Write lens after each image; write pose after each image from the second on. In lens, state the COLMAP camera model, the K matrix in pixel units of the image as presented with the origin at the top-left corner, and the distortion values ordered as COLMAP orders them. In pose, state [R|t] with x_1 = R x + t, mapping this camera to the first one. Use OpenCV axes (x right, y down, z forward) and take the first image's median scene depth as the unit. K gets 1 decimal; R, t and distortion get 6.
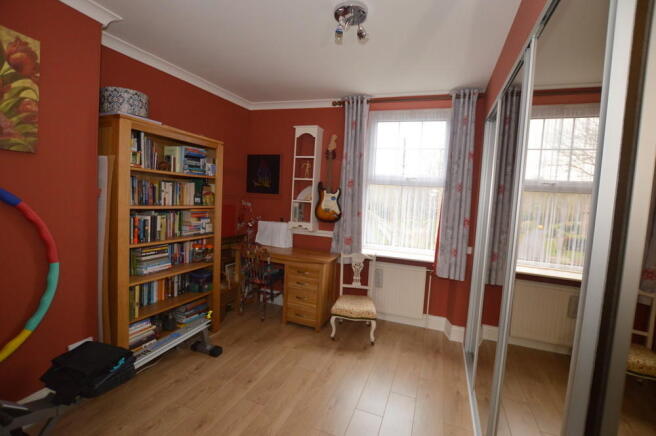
lens RADIAL K [[293.9, 0, 330.5], [0, 293.9, 216.8], [0, 0, 1]] dist [-0.020614, -0.000214]
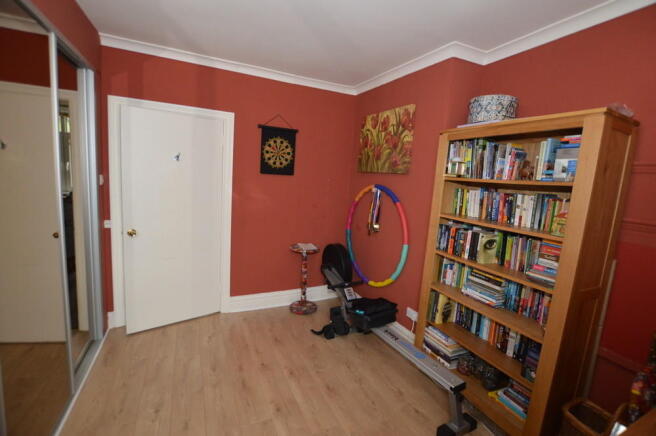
lens RADIAL K [[288.6, 0, 327.3], [0, 288.6, 213.8], [0, 0, 1]] dist [0.001018, 0.000062]
pose [[-0.692799, -0.010942, -0.721048, 0.315636], [-0.154979, 0.978780, 0.134054, -0.101142], [0.704281, 0.204620, -0.679794, 1.254590]]
